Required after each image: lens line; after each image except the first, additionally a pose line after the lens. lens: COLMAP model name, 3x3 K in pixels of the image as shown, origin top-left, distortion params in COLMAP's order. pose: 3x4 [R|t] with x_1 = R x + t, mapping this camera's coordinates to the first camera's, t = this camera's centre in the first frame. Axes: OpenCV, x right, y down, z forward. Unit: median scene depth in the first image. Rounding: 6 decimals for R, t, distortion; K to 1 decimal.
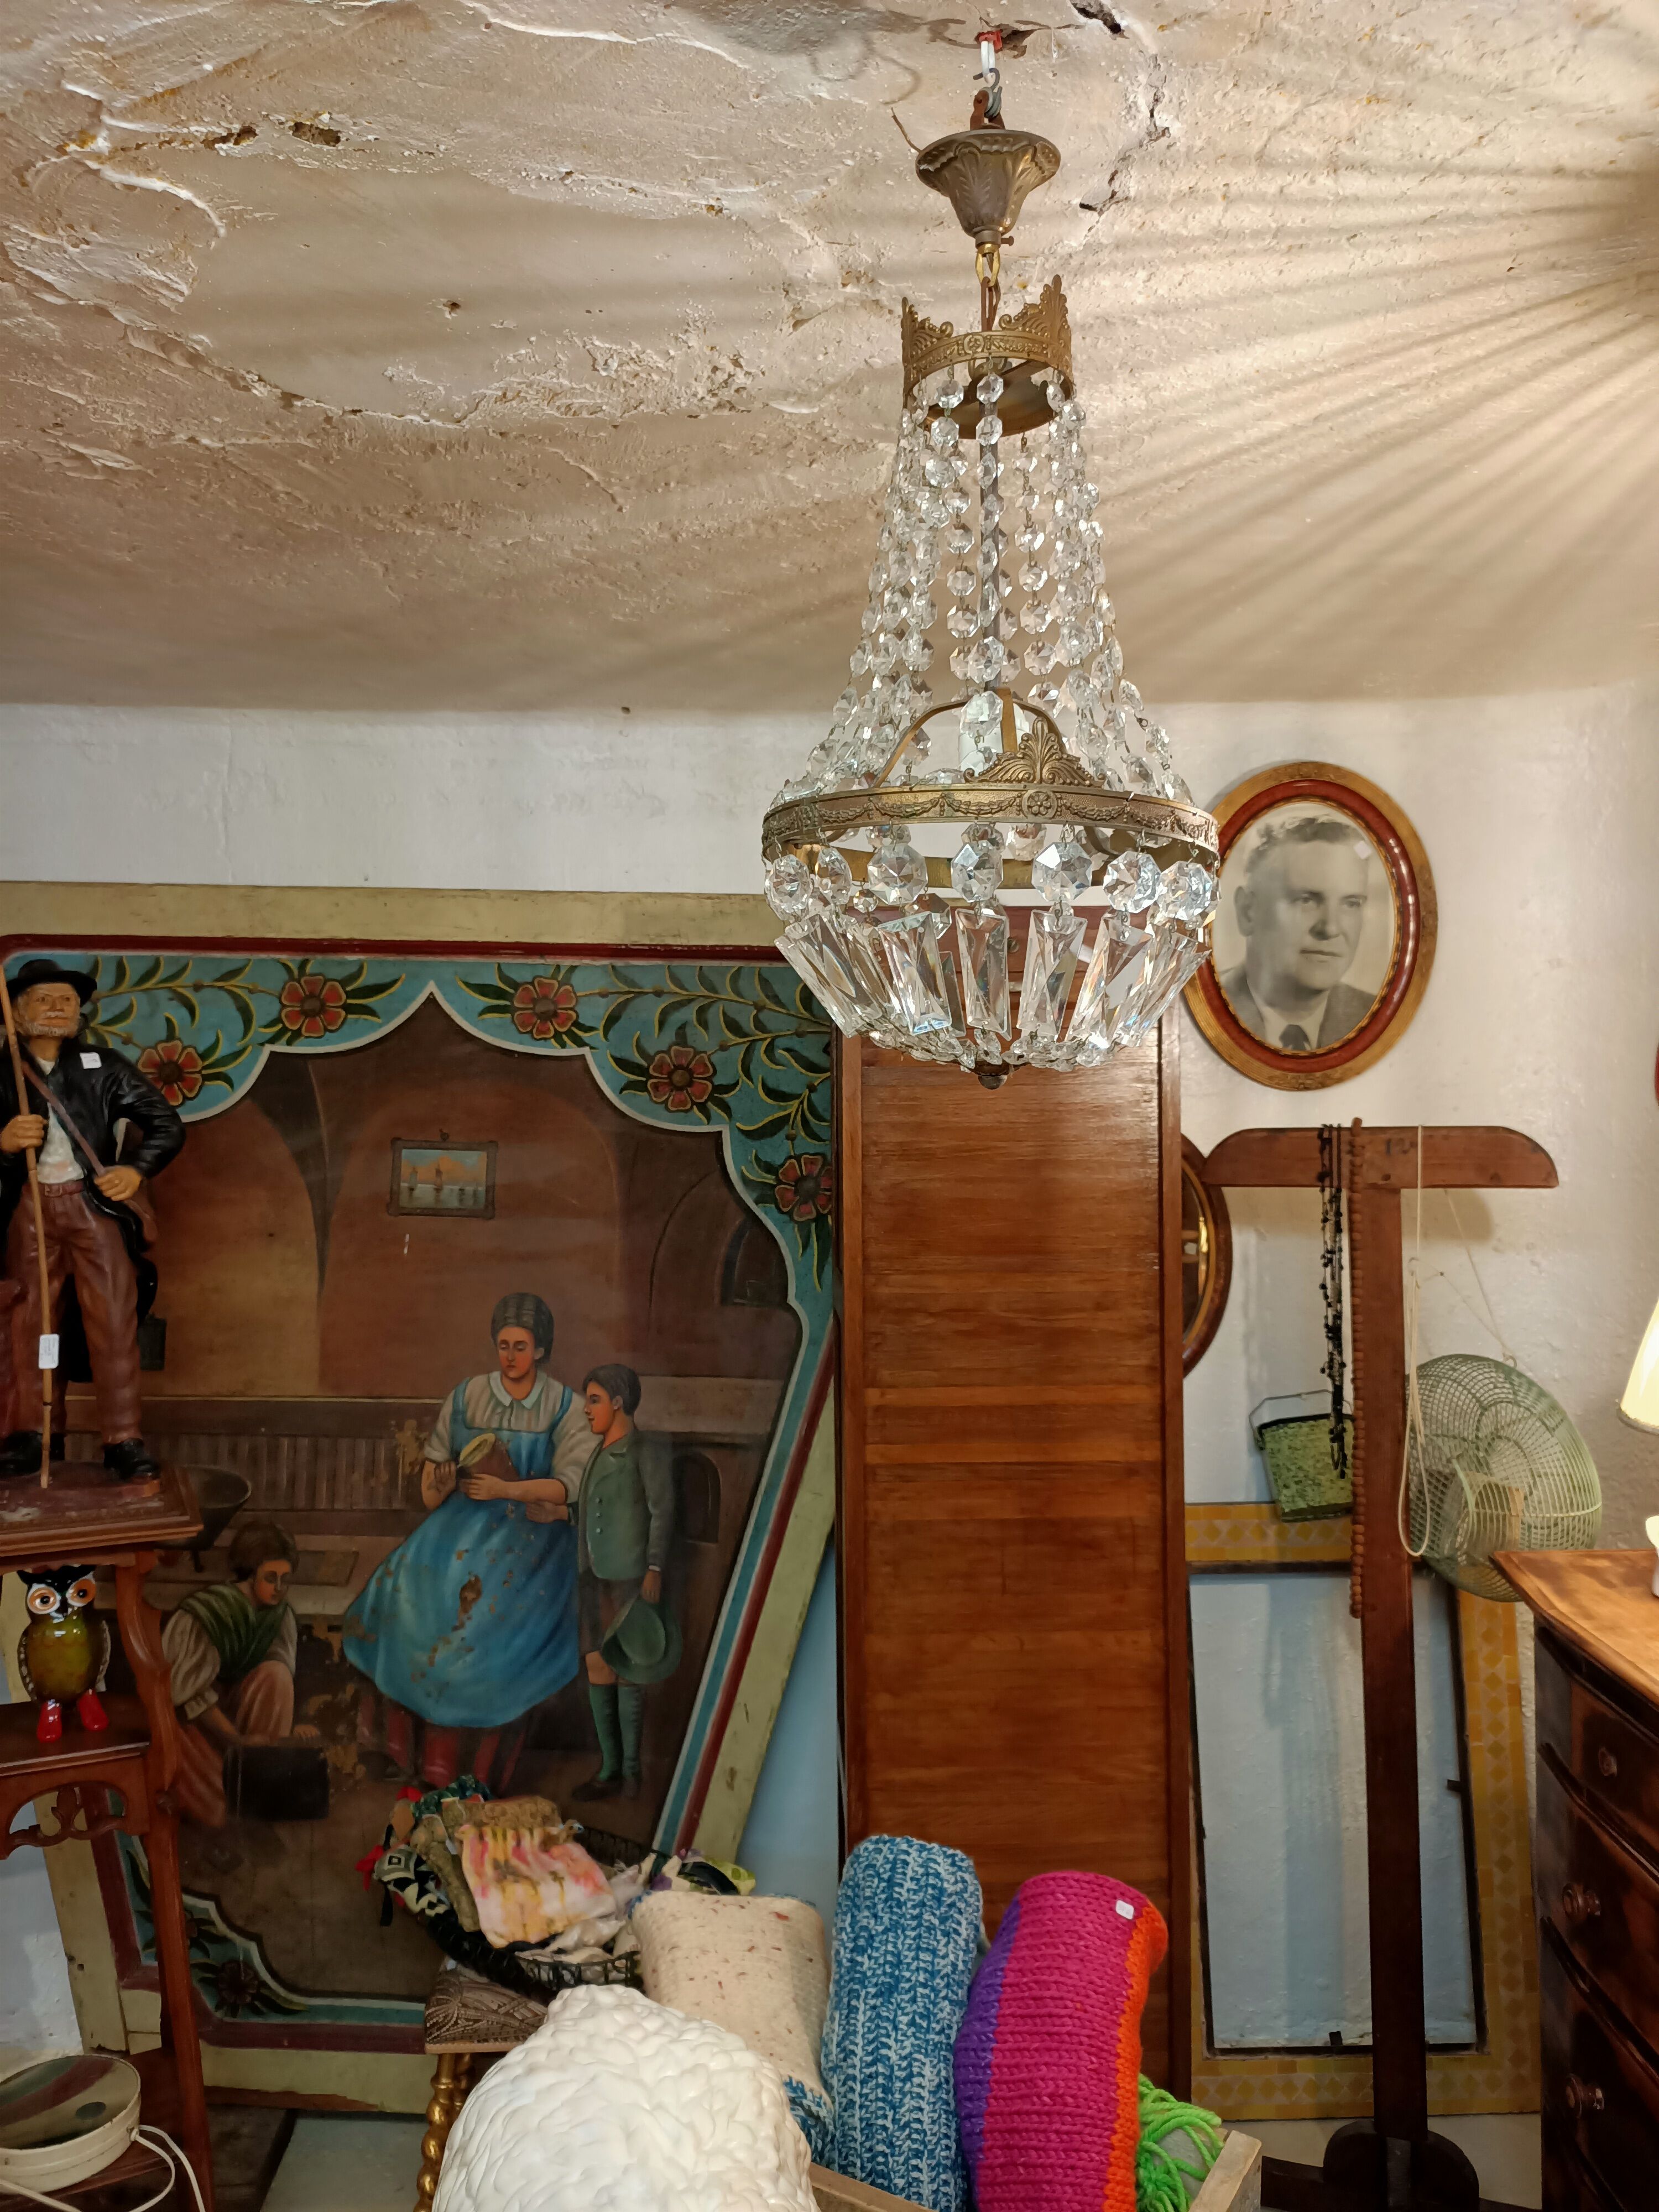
lens RADIAL K [[1625.2, 0, 829.4], [0, 1625.2, 1112.5], [0, 0, 1]] dist [0.013882, -0.038831]
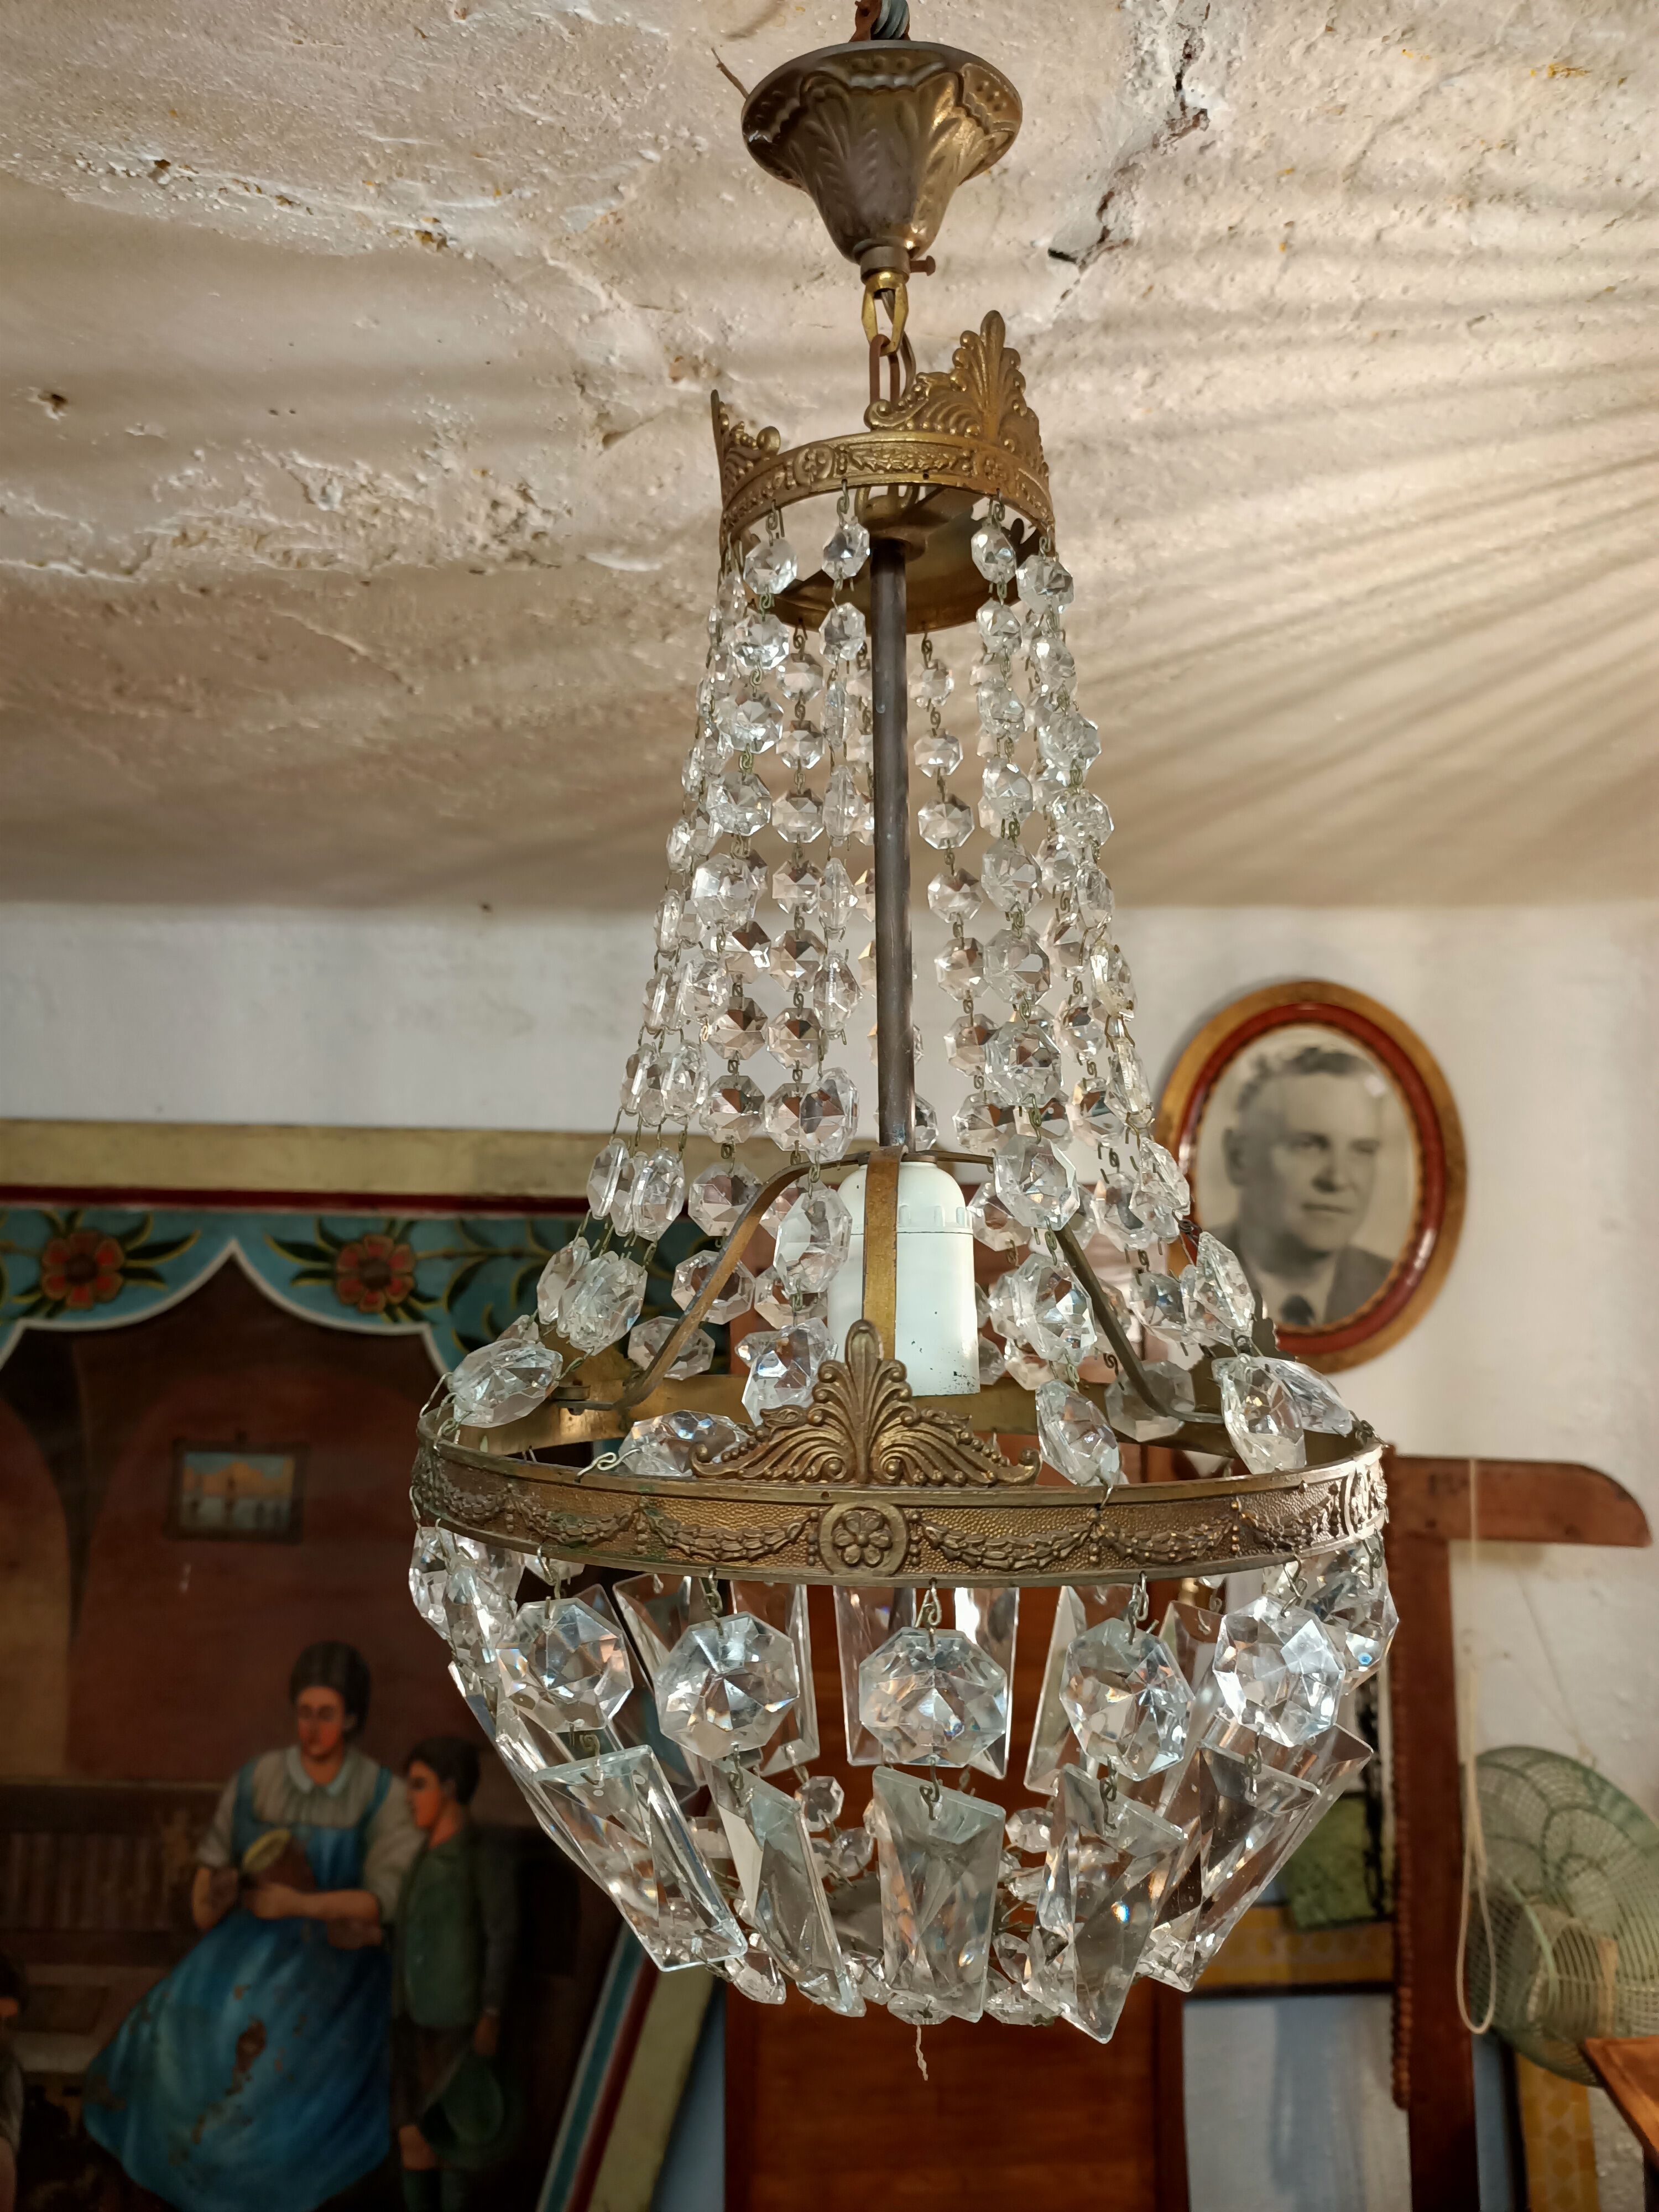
lens RADIAL K [[1625.2, 0, 836.2], [0, 1625.2, 1101.7], [0, 0, 1]] dist [0.013882, -0.038831]
pose [[0.999355, 0.008026, 0.035000, 0.028373], [-0.005106, 0.996559, -0.082731, -0.097242], [-0.035544, 0.082499, 0.995957, 0.215345]]
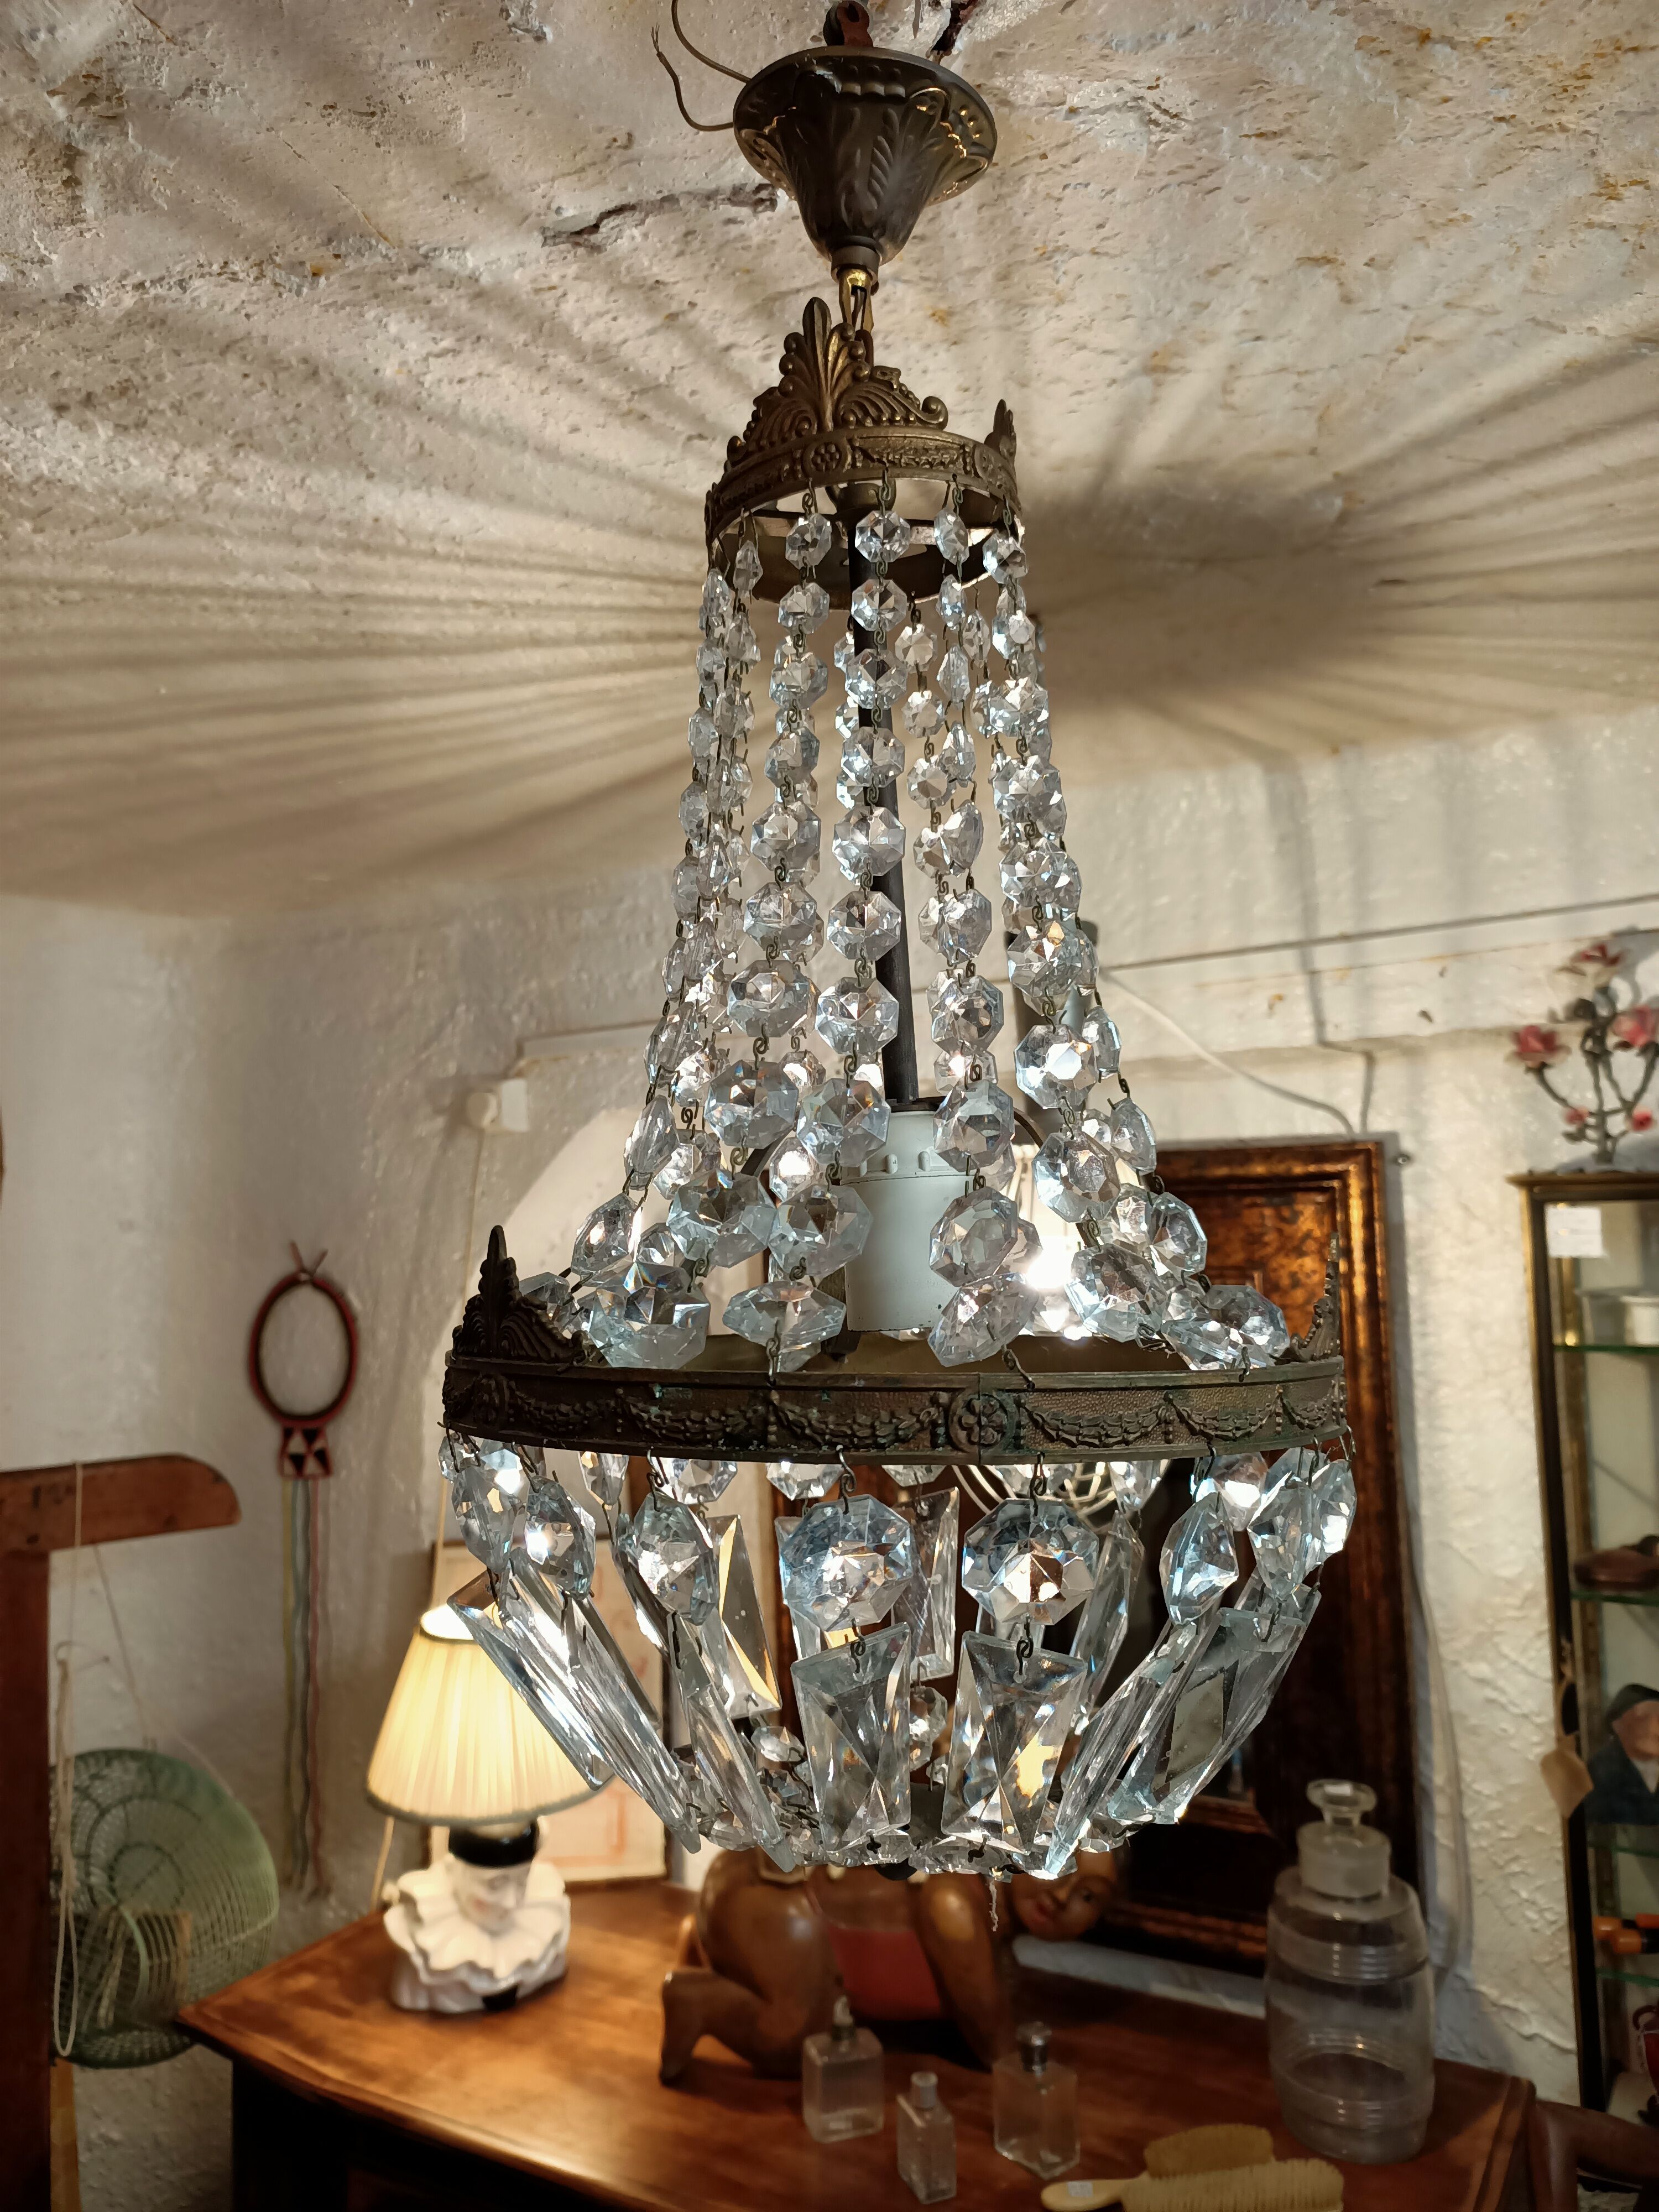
lens RADIAL K [[1625.2, 0, 826.0], [0, 1625.2, 1100.4], [0, 0, 1]] dist [0.013882, -0.038831]
pose [[0.461791, 0.060096, 0.884950, -0.161215], [0.029120, 0.996137, -0.082842, -0.088606], [-0.886511, 0.064026, 0.458257, 0.327807]]
